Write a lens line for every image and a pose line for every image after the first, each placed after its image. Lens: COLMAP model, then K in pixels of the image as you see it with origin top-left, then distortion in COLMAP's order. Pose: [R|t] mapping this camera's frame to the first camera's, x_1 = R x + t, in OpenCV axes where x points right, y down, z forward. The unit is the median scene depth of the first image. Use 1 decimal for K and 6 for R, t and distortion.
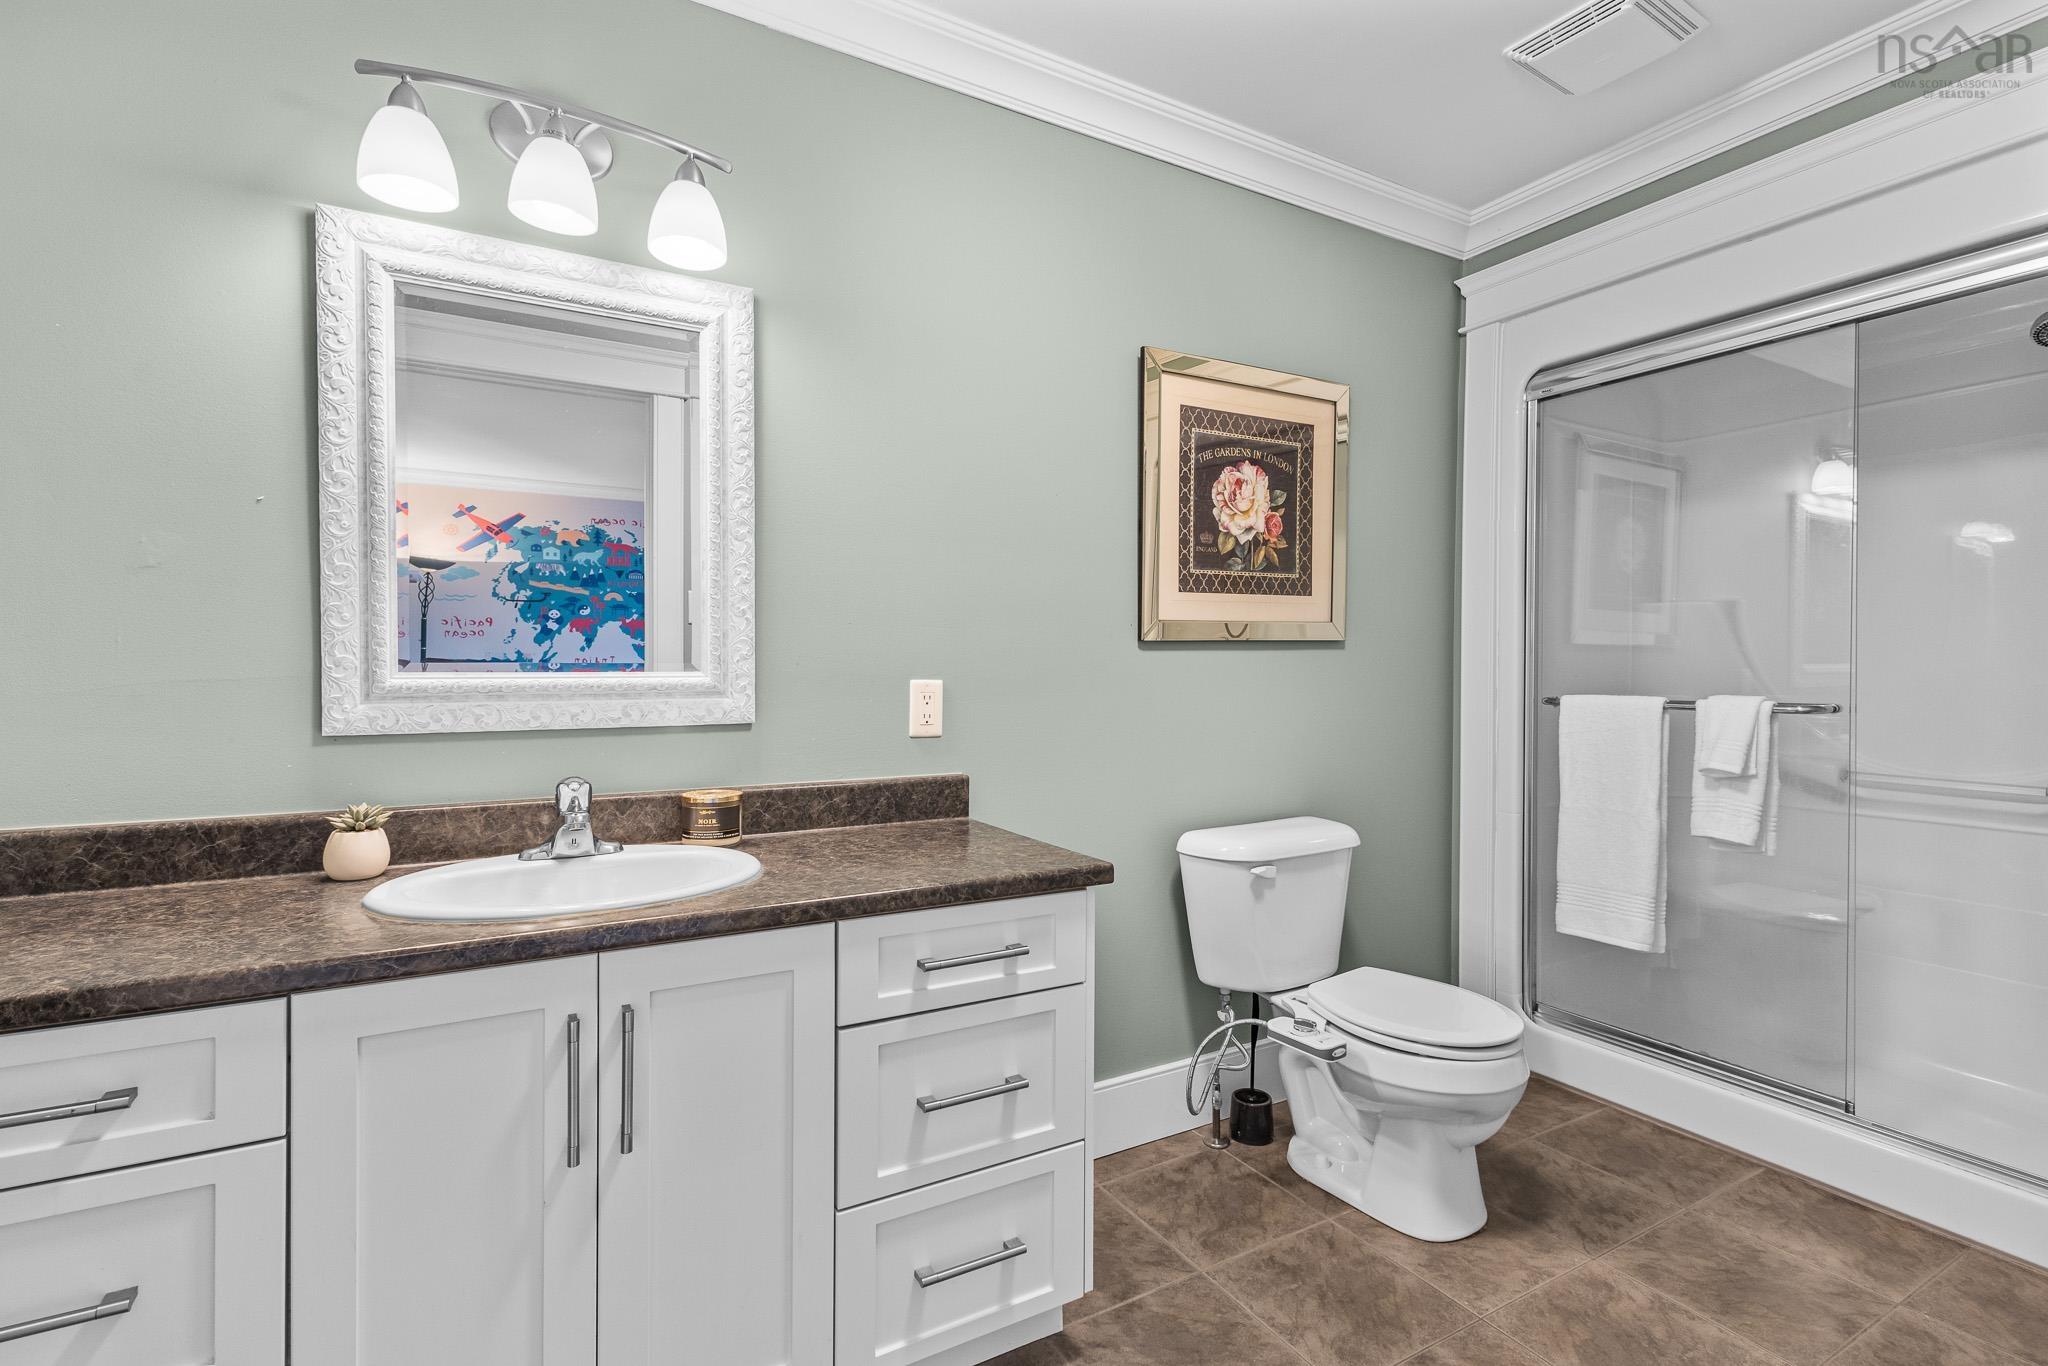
lens RADIAL K [[941.0, 0, 1079.1], [0, 941.0, 686.6], [0, 0, 1]] dist [0.011594, -0.003468]
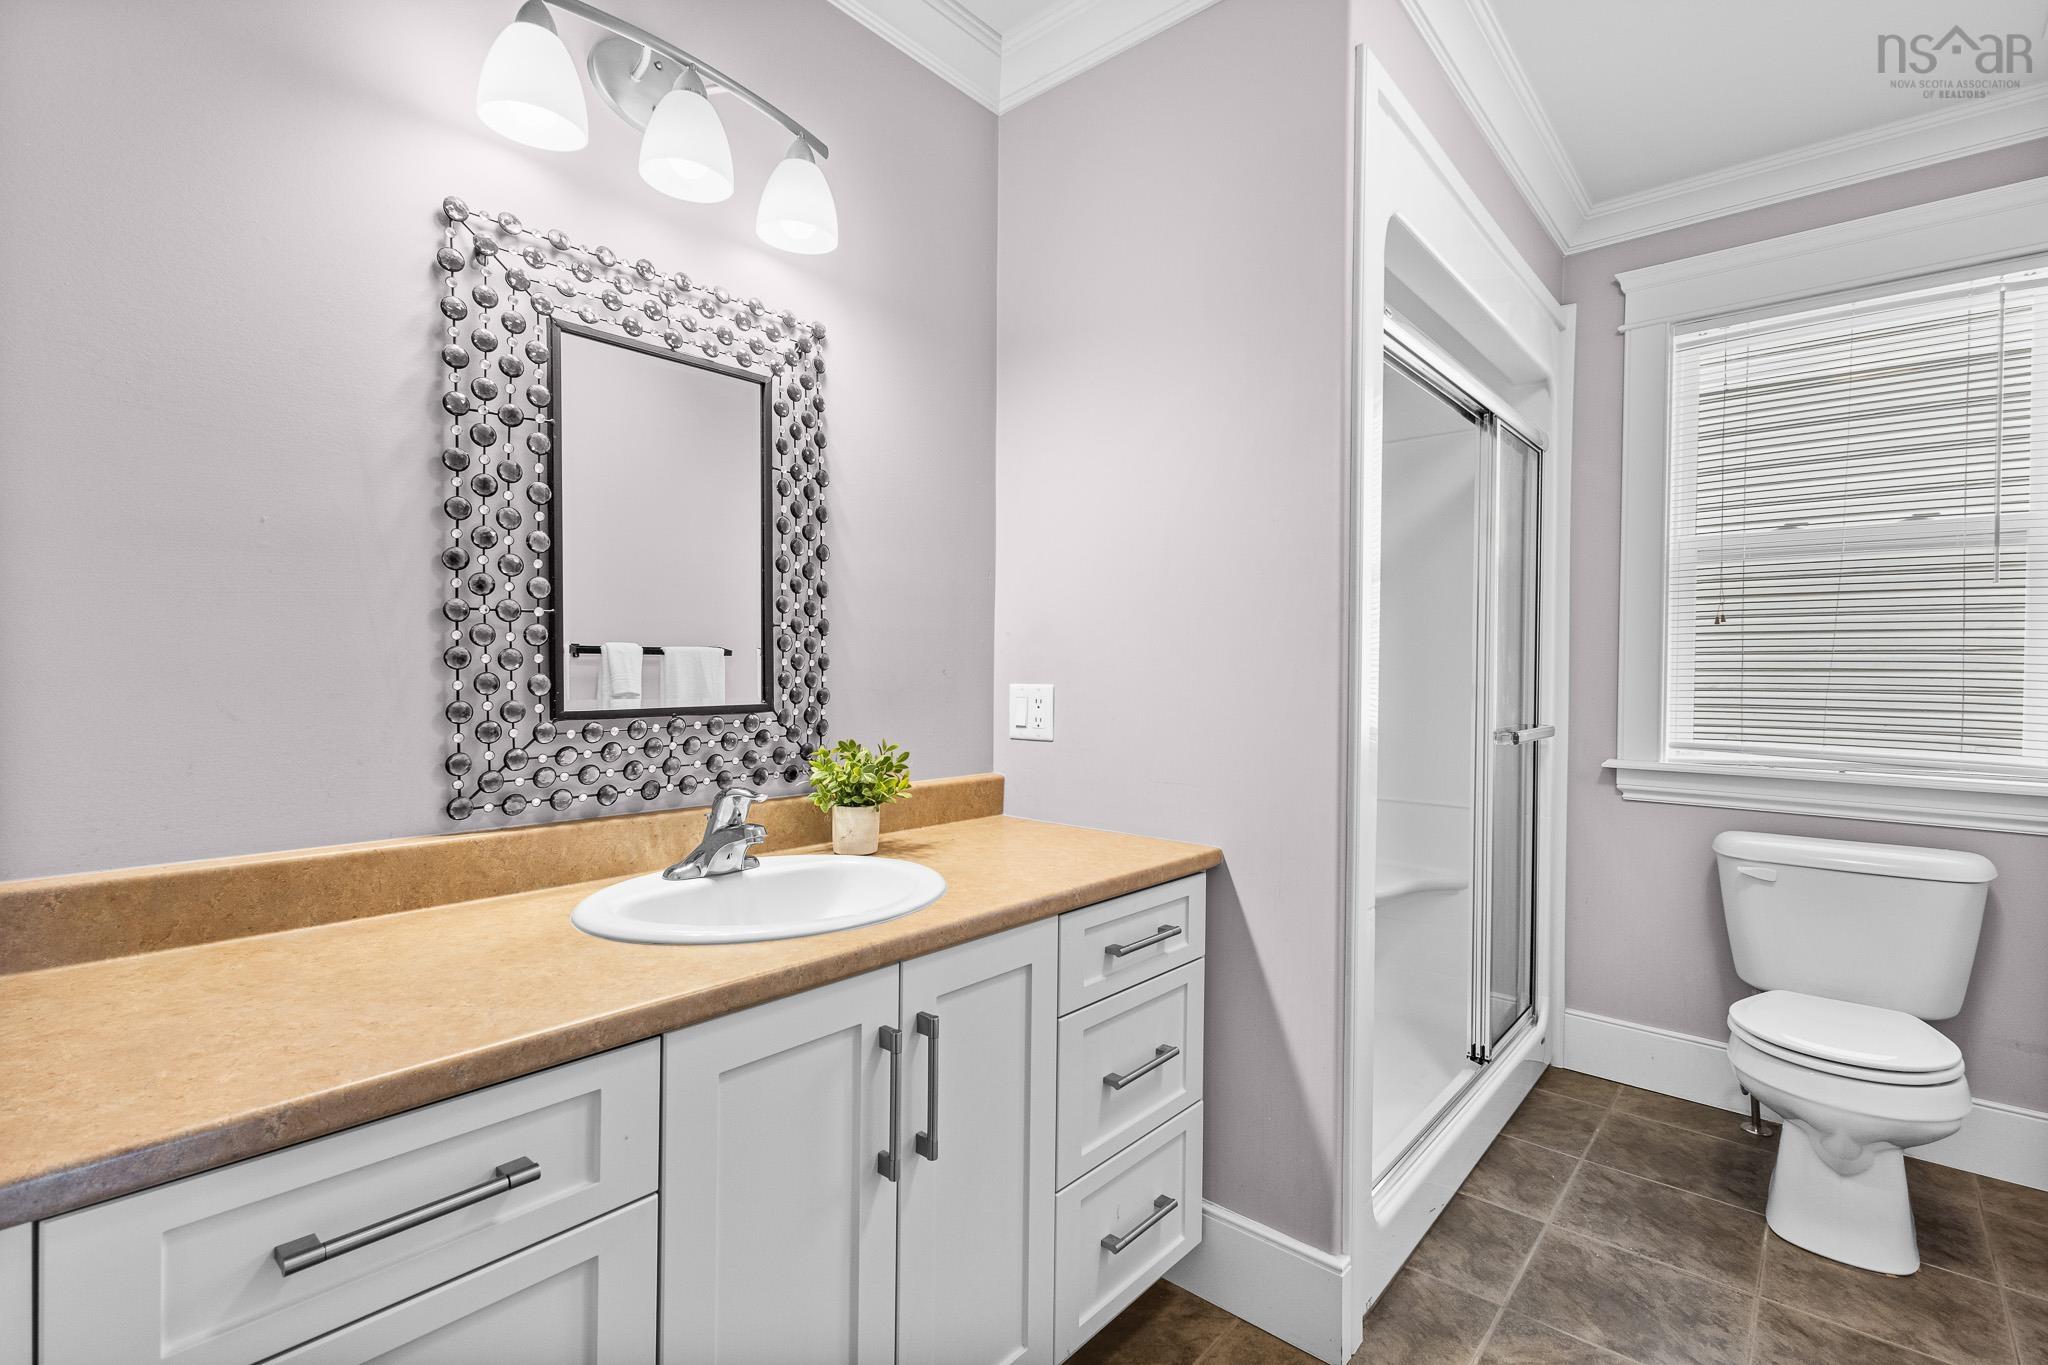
lens RADIAL K [[941.0, 0, 1023.7], [0, 941.0, 680.1], [0, 0, 1]] dist [0.011594, -0.003468]
pose [[0.946043, 0.004306, 0.324013, -0.588321], [-0.005469, 0.999981, 0.002679, -0.015474], [-0.323995, -0.004306, 0.946049, 0.021046]]
